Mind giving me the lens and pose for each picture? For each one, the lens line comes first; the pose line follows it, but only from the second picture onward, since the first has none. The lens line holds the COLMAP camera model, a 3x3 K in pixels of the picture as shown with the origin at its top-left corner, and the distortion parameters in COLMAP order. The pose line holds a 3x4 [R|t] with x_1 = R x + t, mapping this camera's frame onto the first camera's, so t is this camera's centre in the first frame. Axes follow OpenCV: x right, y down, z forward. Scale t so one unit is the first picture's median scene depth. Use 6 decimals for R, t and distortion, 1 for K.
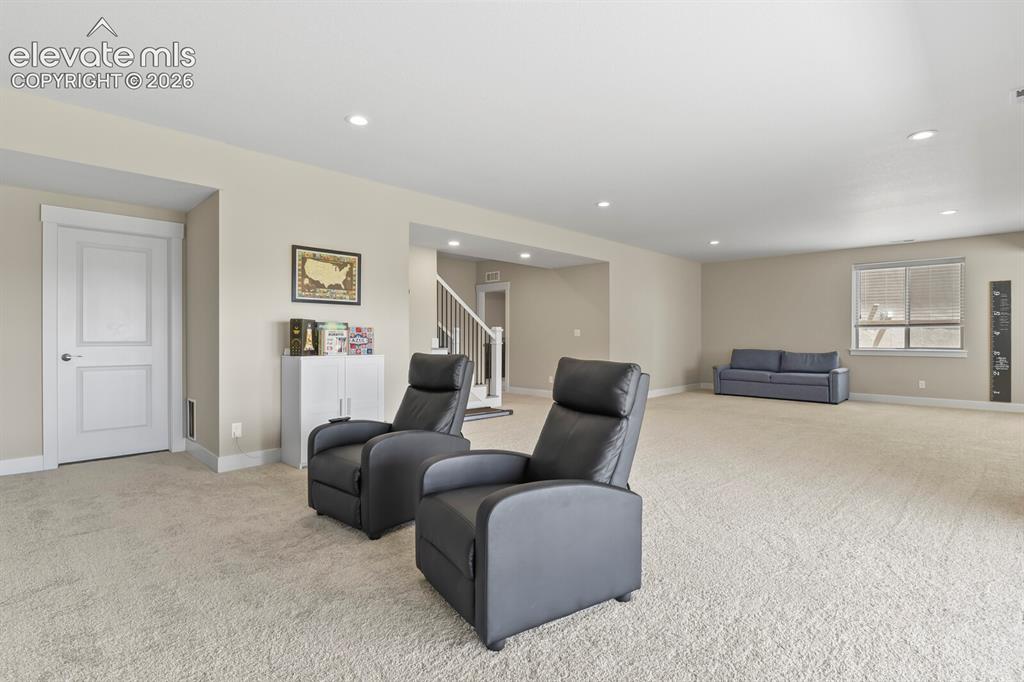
lens RADIAL K [[494.9, 0, 515.1], [0, 494.9, 336.7], [0, 0, 1]] dist [-0.015709, -0.002118]
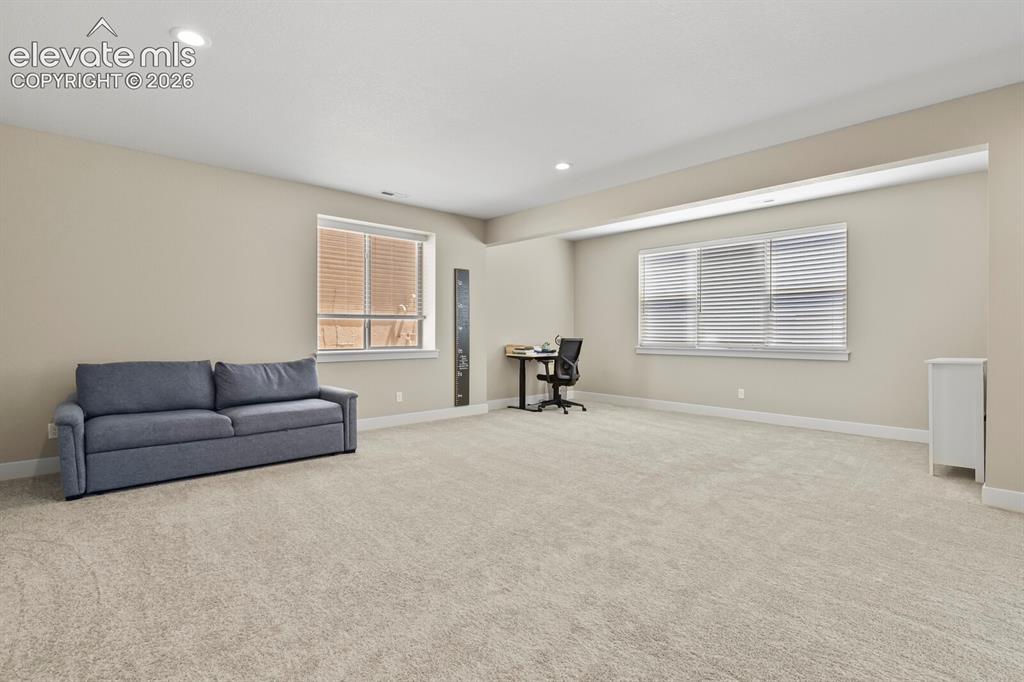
lens RADIAL K [[494.9, 0, 504.8], [0, 494.9, 339.1], [0, 0, 1]] dist [-0.015709, -0.002118]
pose [[0.029530, -0.004275, 0.999555, 0.097937], [0.009259, 0.999949, 0.004004, 0.008901], [-0.999521, 0.009137, 0.029568, 0.833627]]
